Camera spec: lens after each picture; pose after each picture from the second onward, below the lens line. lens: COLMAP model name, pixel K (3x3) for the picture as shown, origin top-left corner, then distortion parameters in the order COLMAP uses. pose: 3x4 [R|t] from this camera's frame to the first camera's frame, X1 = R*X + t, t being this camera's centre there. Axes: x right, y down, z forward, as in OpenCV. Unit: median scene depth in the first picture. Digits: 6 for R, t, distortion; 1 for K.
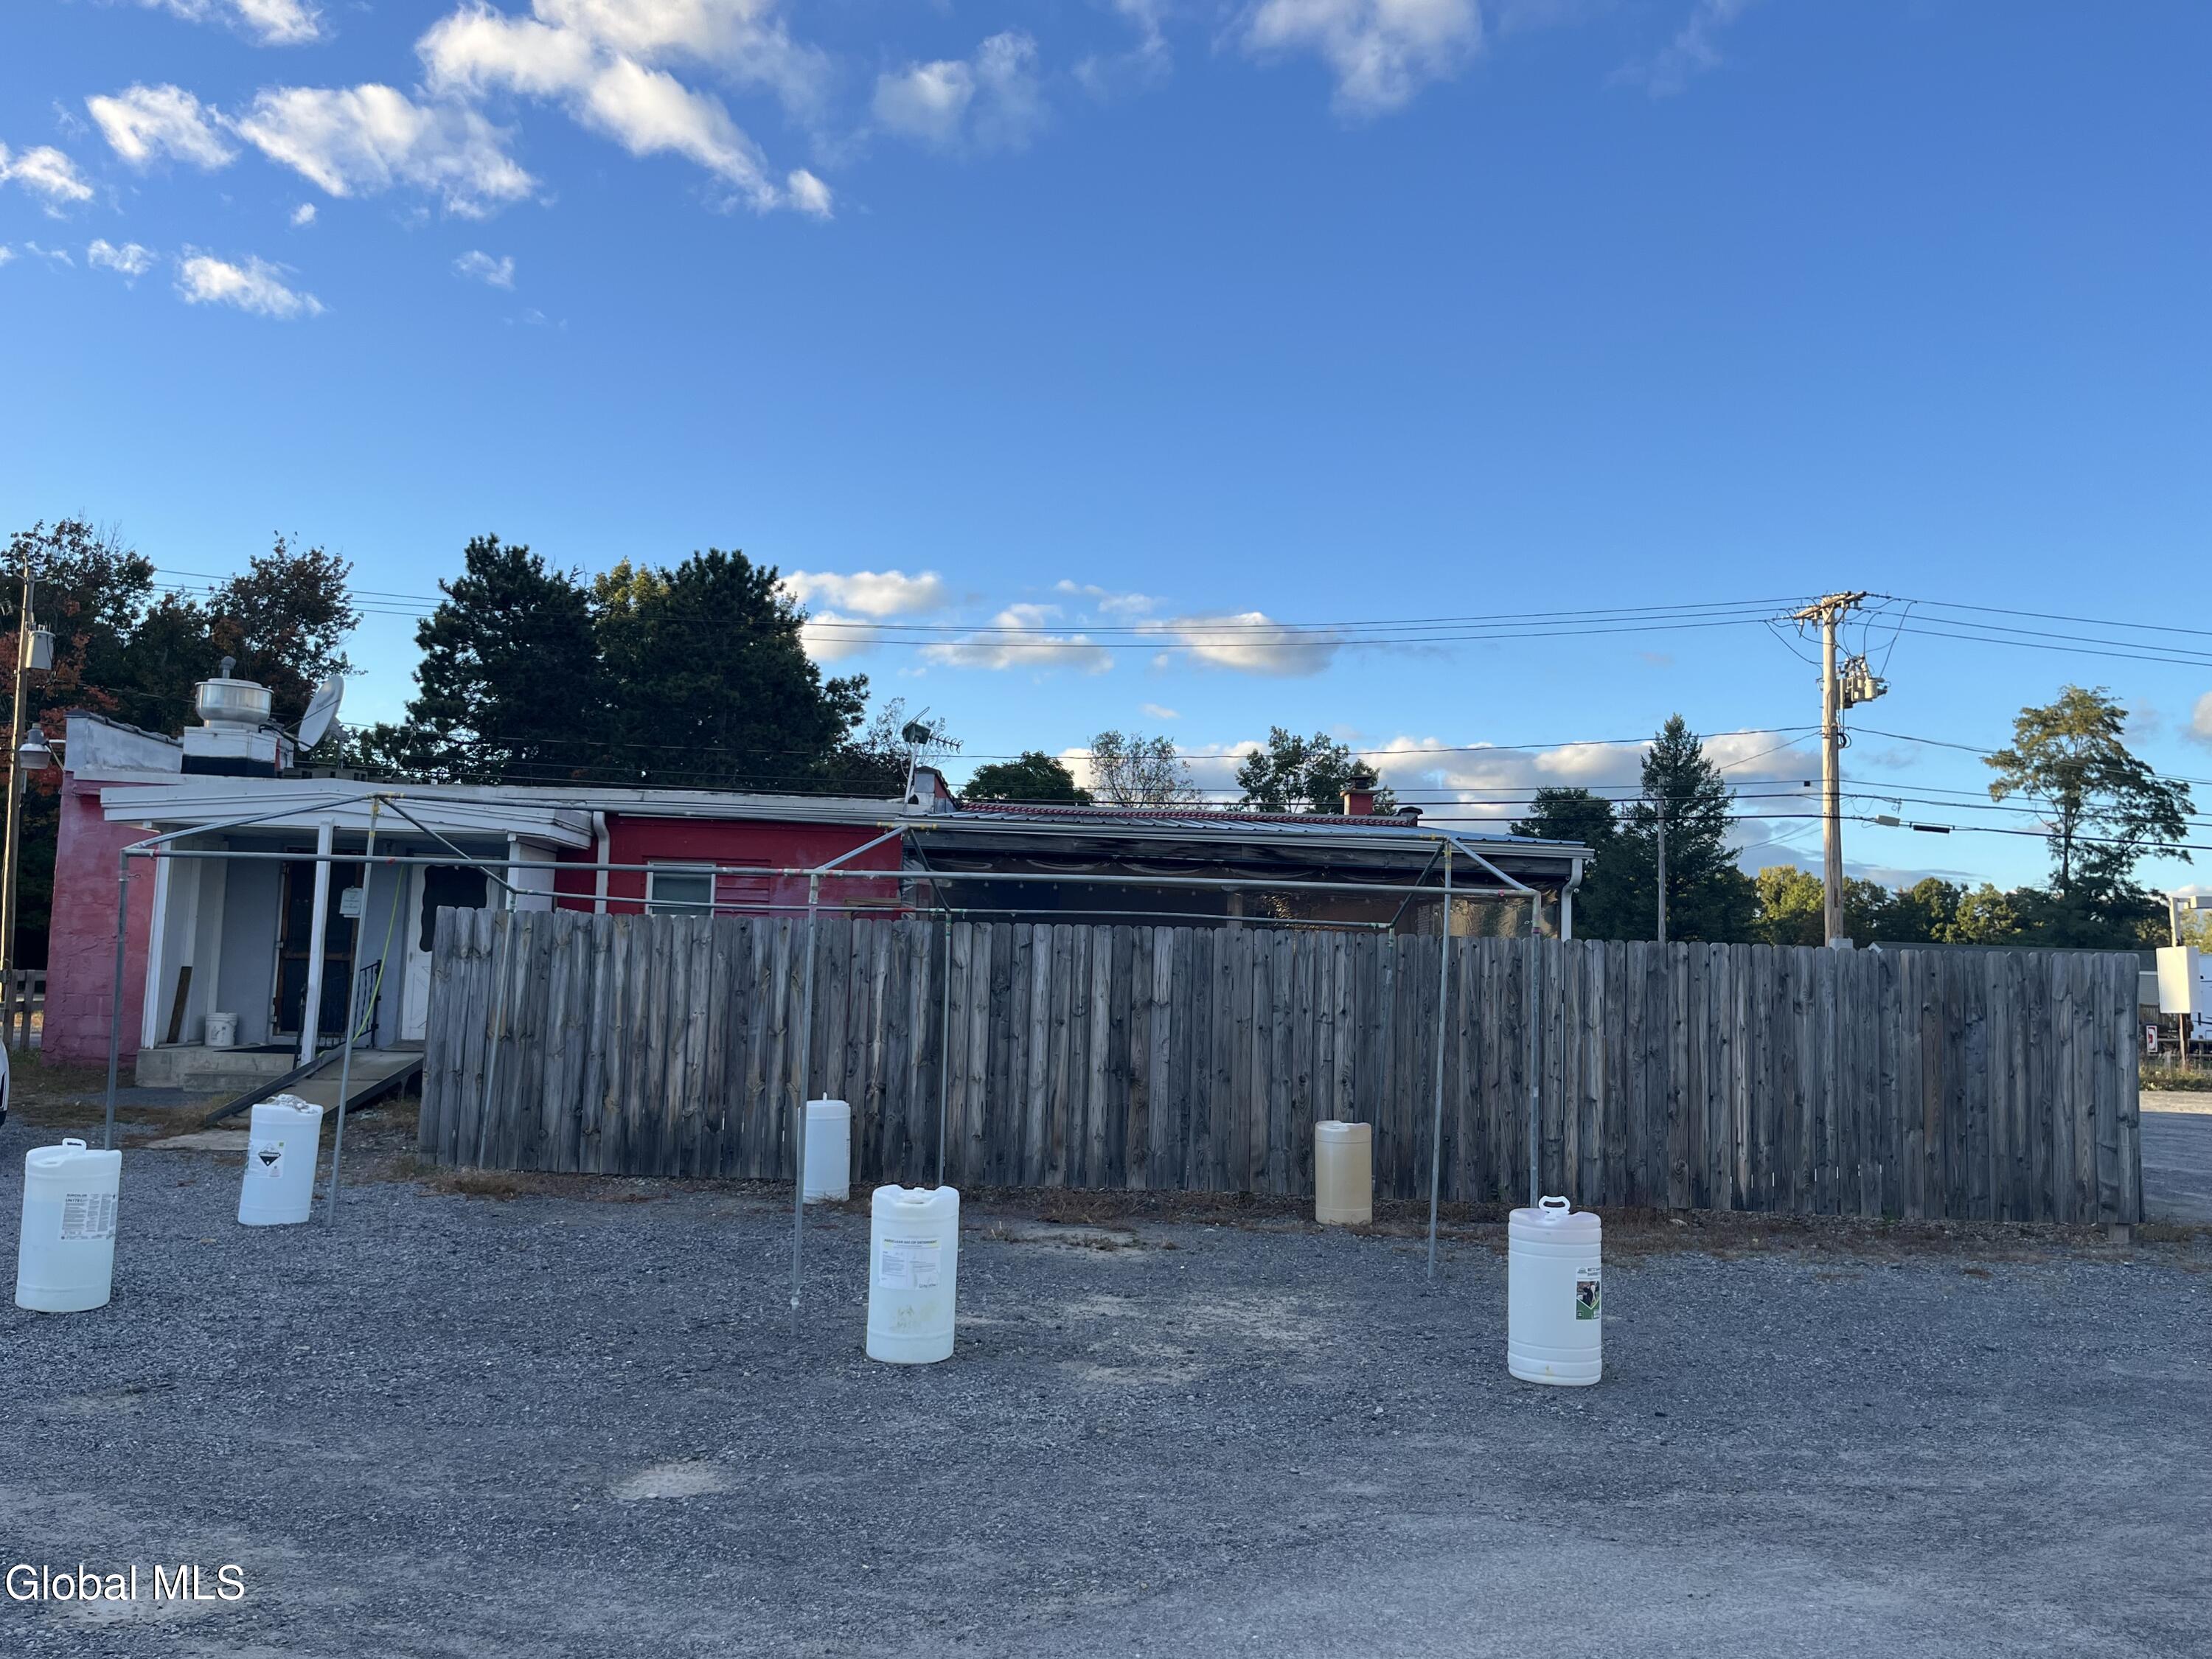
lens RADIAL K [[1709.1, 0, 1104.8], [0, 1709.1, 838.3], [0, 0, 1]] dist [0.041123, -0.001062]
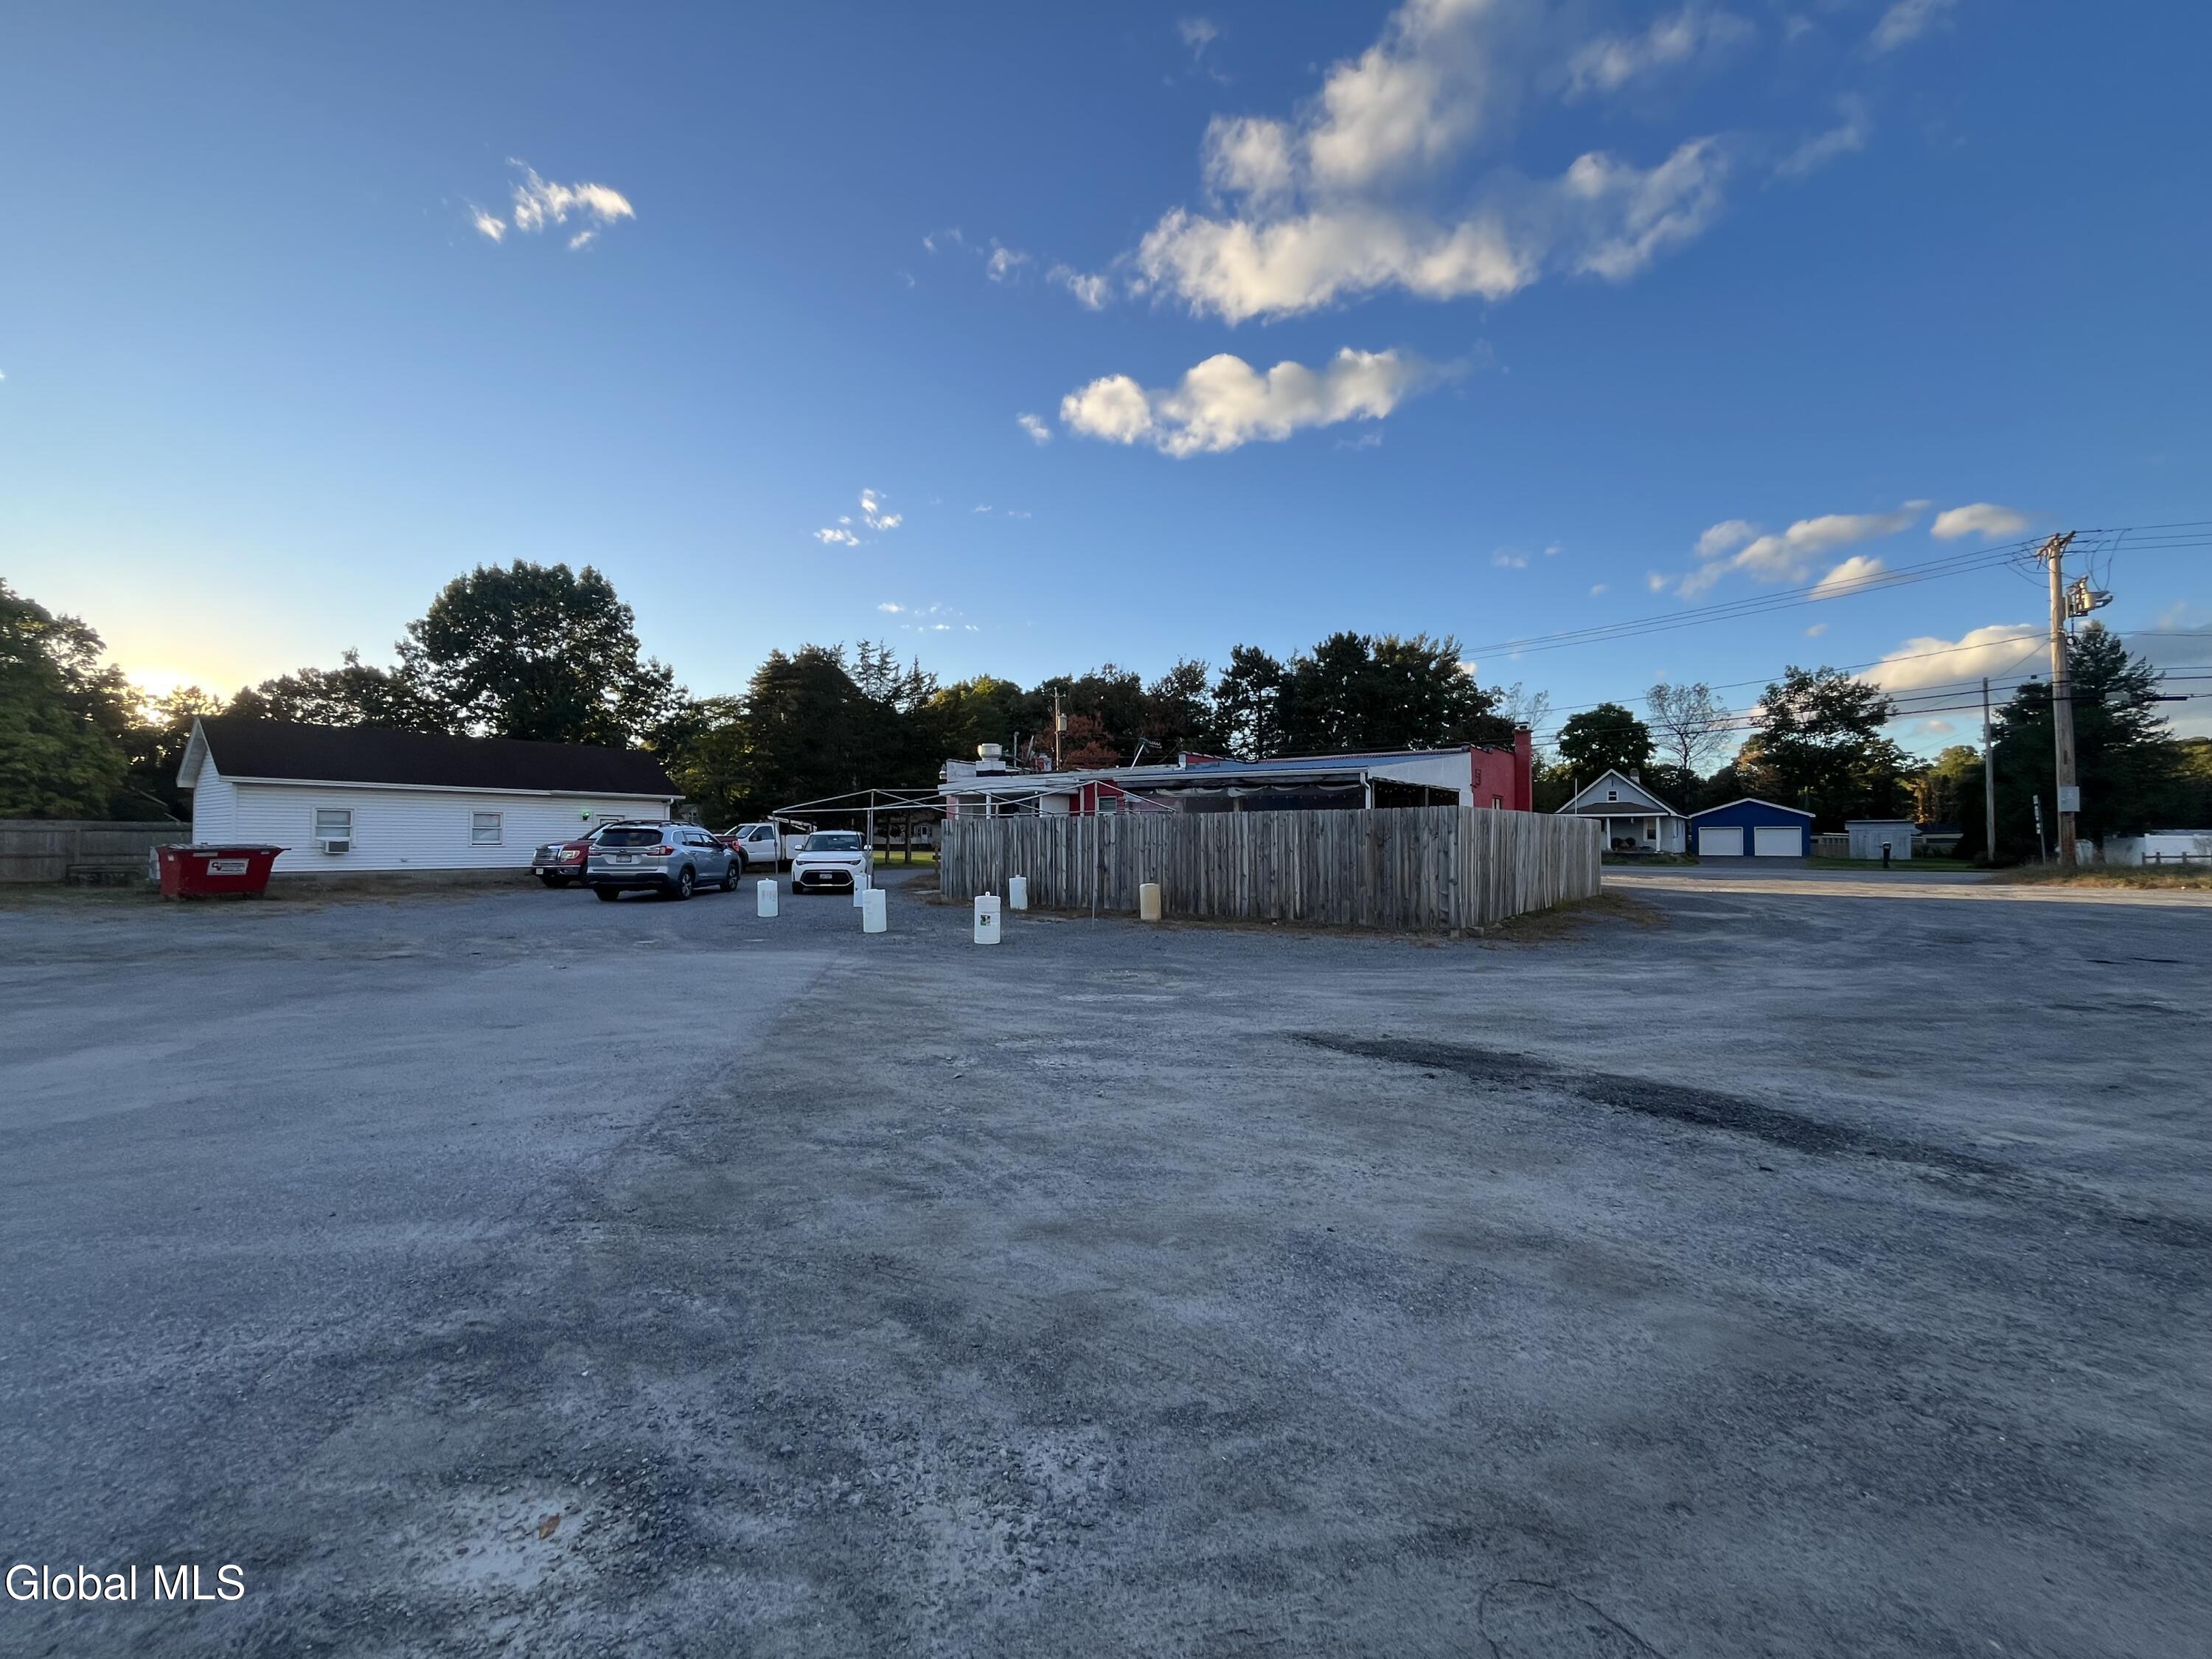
lens RADIAL K [[894.7, 0, 1104.5], [0, 894.7, 831.5], [0, 0, 1]] dist [-0.002225, 0.000015]
pose [[0.783917, -0.036890, -0.619769, 0.603669], [0.078225, 0.996147, 0.039650, 0.013165], [0.615918, -0.079563, 0.783782, -0.095040]]
